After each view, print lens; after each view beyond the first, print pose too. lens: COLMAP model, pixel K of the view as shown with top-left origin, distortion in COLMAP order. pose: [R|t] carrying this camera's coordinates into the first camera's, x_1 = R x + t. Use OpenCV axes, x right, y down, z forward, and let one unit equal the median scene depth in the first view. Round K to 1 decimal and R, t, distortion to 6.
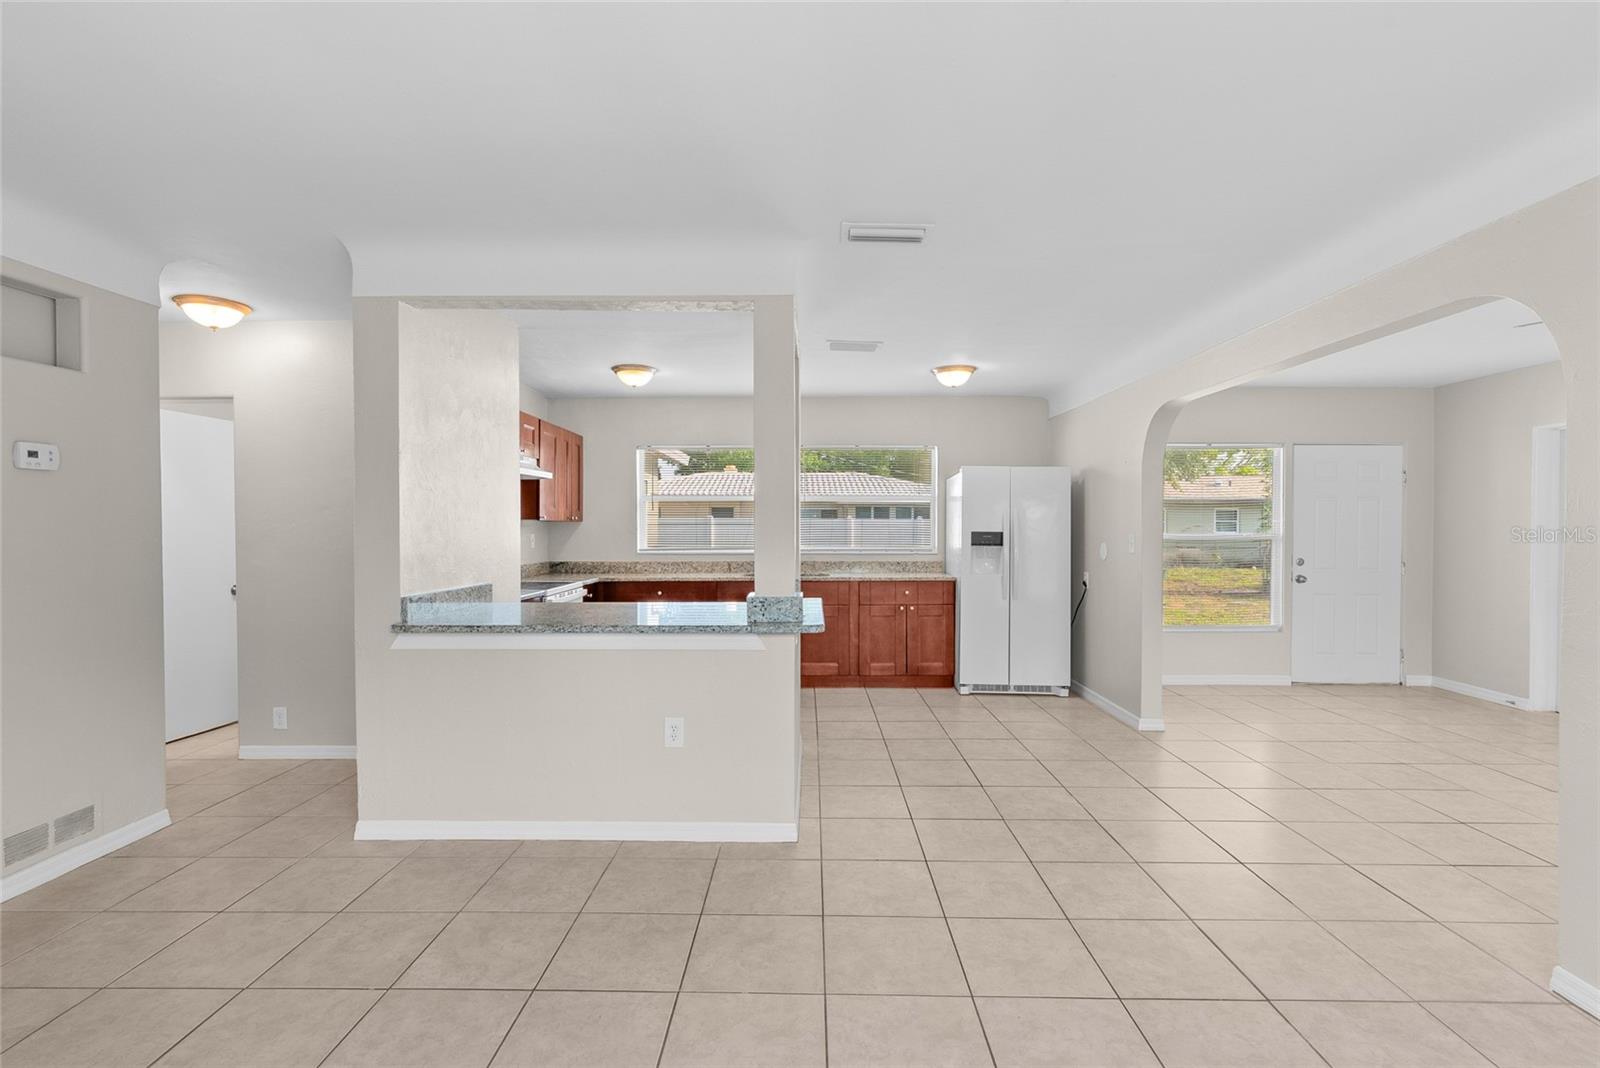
lens RADIAL K [[727.6, 0, 804.5], [0, 727.6, 534.7], [0, 0, 1]] dist [-0.003116, 0.001284]
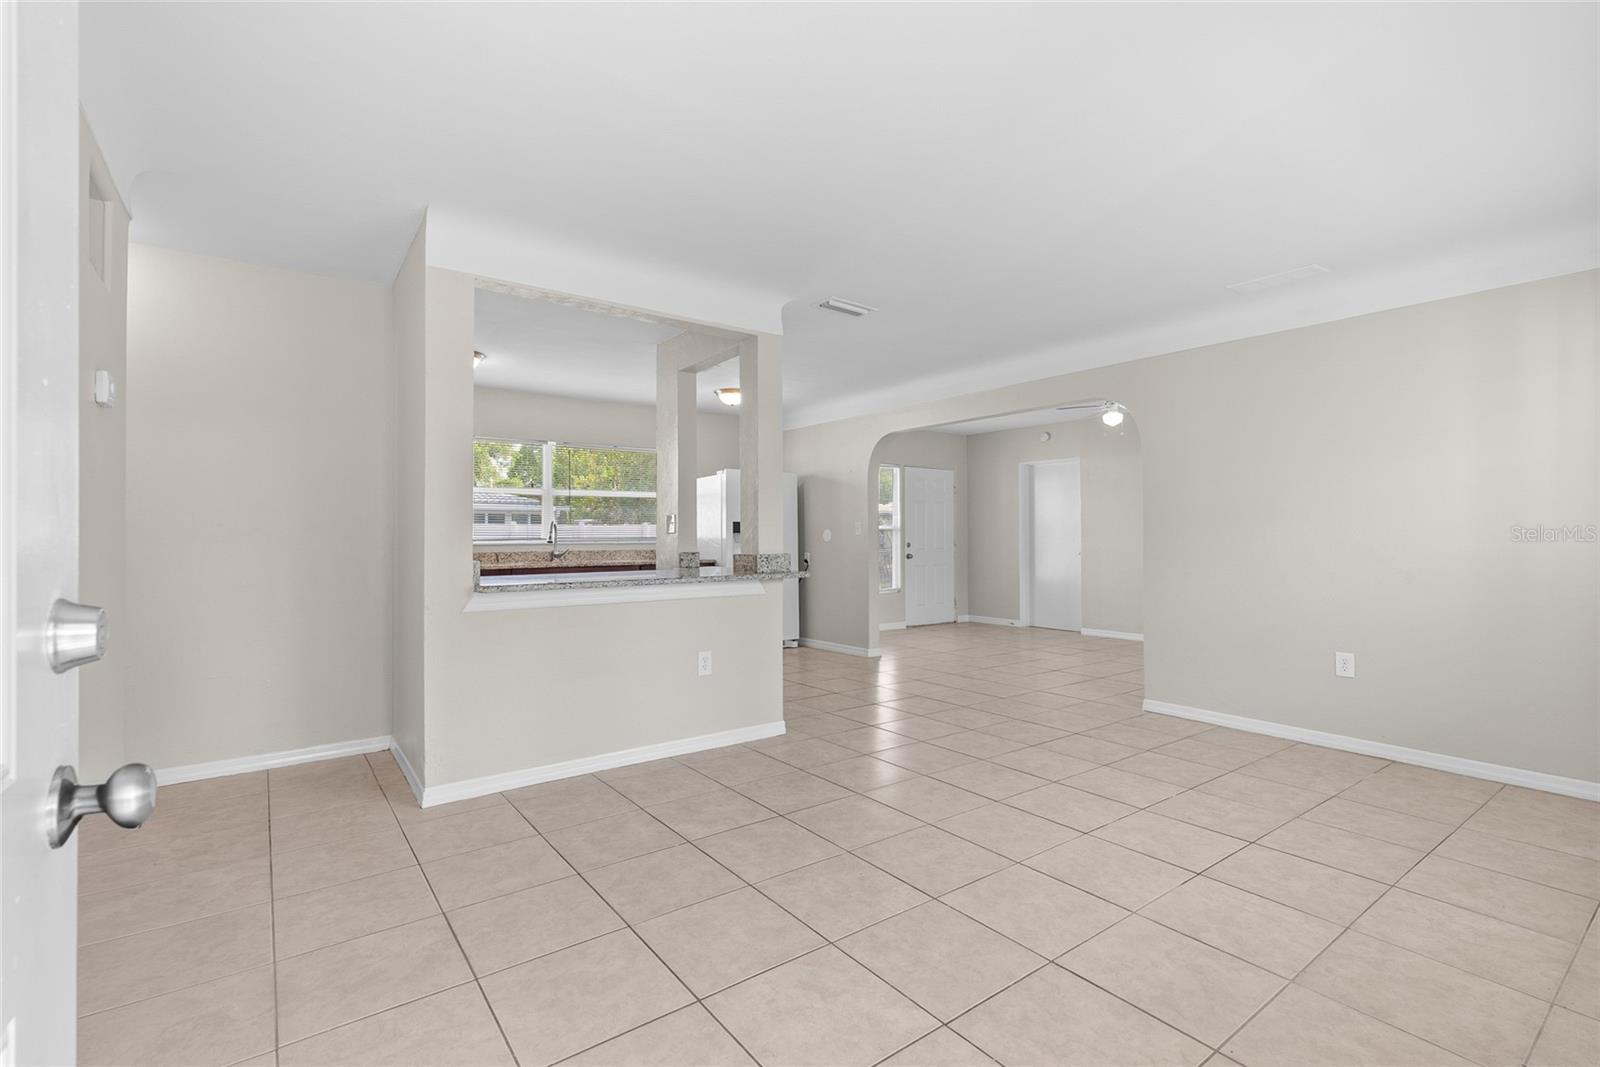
lens RADIAL K [[727.6, 0, 803.0], [0, 727.6, 523.0], [0, 0, 1]] dist [-0.003116, 0.001284]
pose [[0.792517, 0.007303, 0.609806, -0.463303], [0.013397, 0.999479, -0.029381, 0.038716], [-0.609702, 0.031455, 0.792006, -0.063138]]
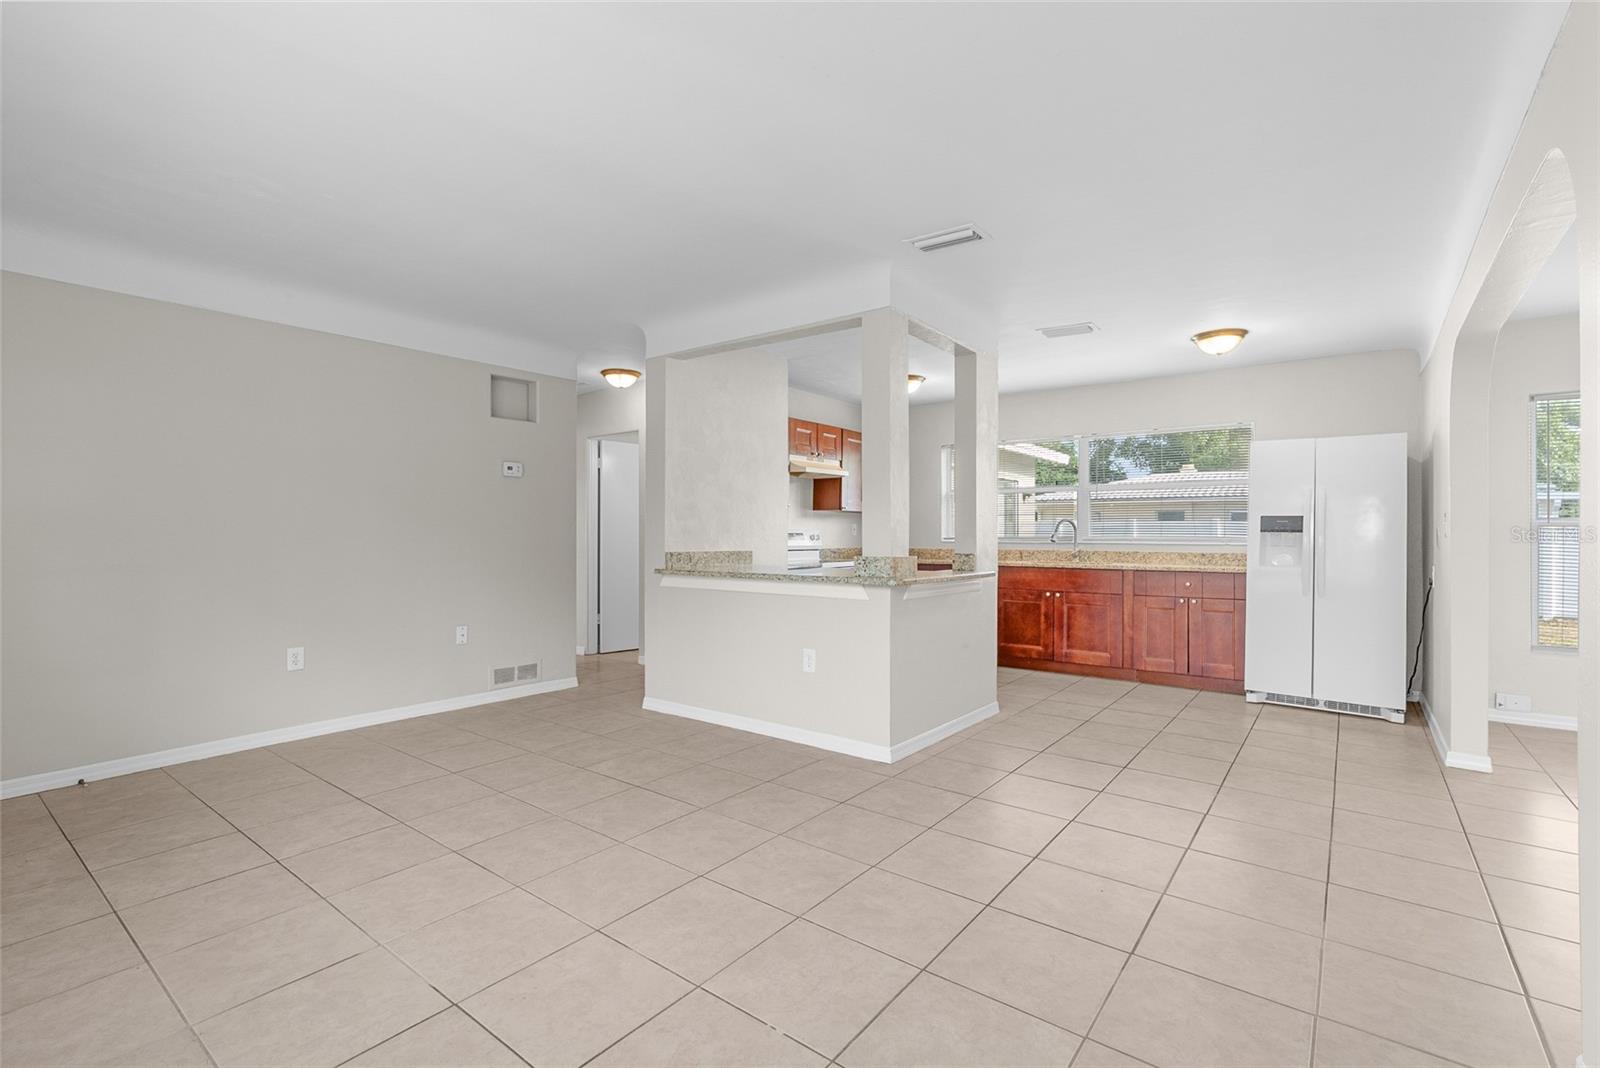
lens RADIAL K [[727.6, 0, 805.5], [0, 727.6, 526.5], [0, 0, 1]] dist [-0.003116, 0.001284]
pose [[0.801266, -0.003486, -0.598298, 0.332936], [-0.011290, 0.999717, -0.020945, 0.035015], [0.598202, 0.023538, 0.801000, -0.023352]]
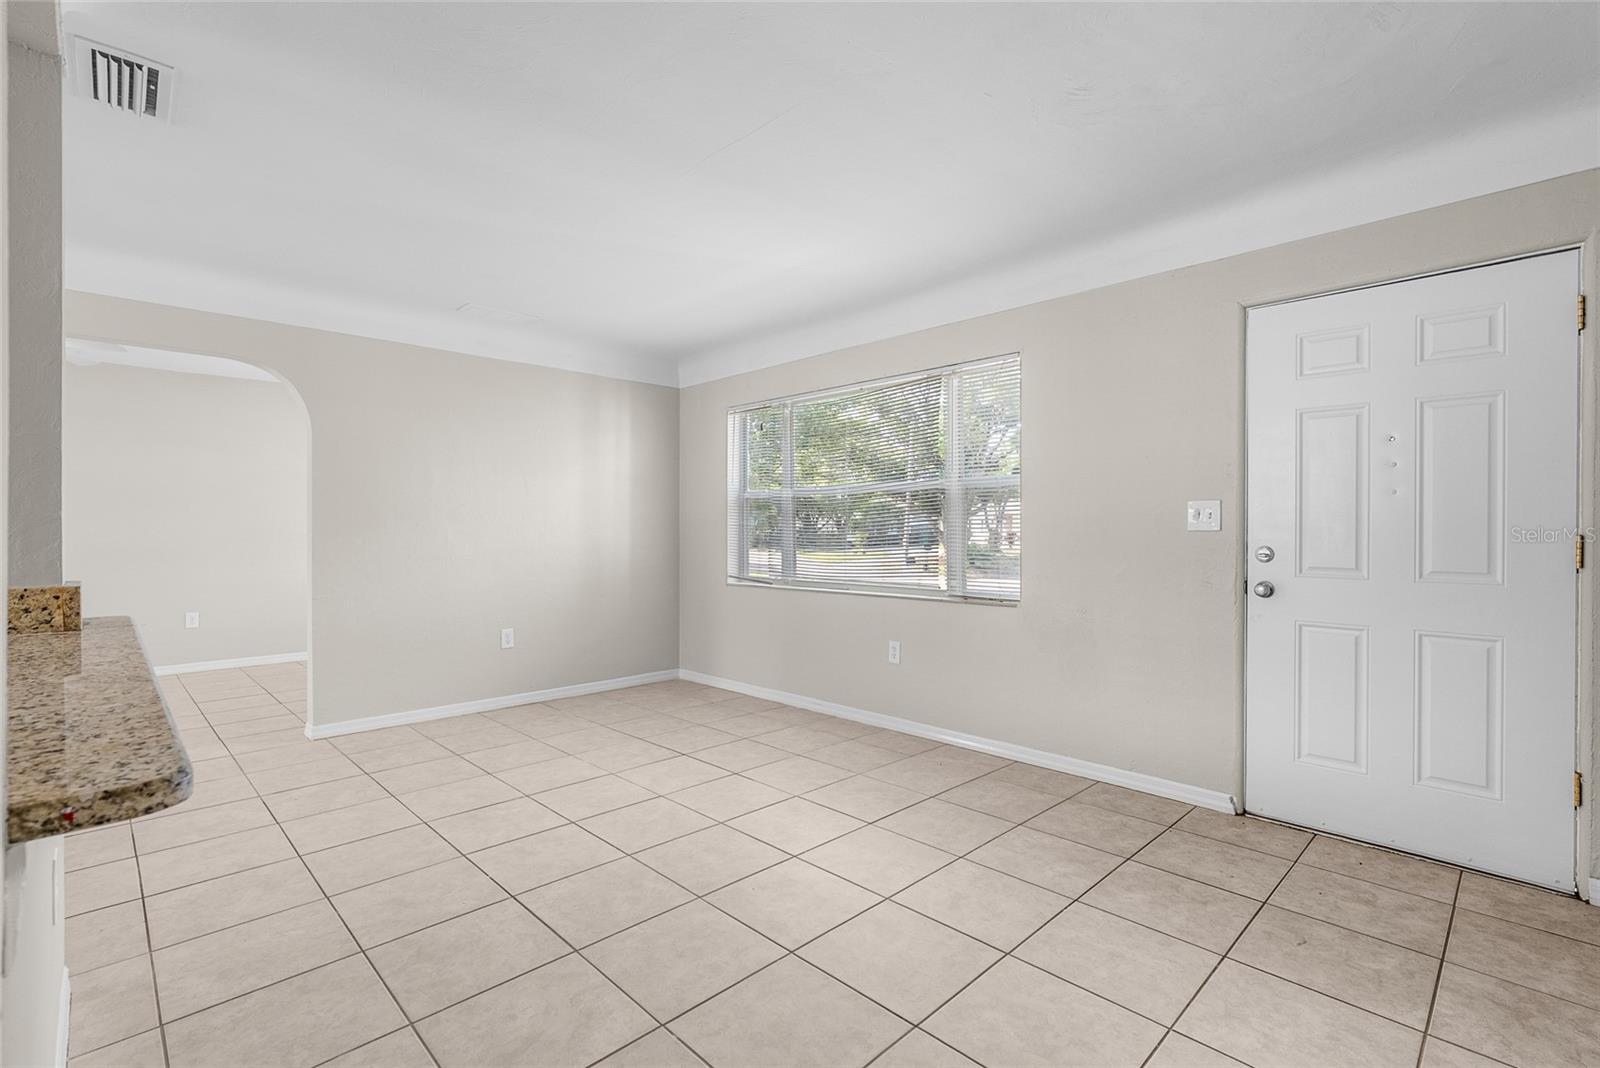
lens RADIAL K [[727.6, 0, 795.9], [0, 727.6, 524.0], [0, 0, 1]] dist [-0.003116, 0.001284]
pose [[-0.705863, 0.004627, 0.708333, -0.483835], [0.012578, 0.999903, 0.006003, 0.023594], [-0.708237, 0.013147, -0.705852, 0.562542]]
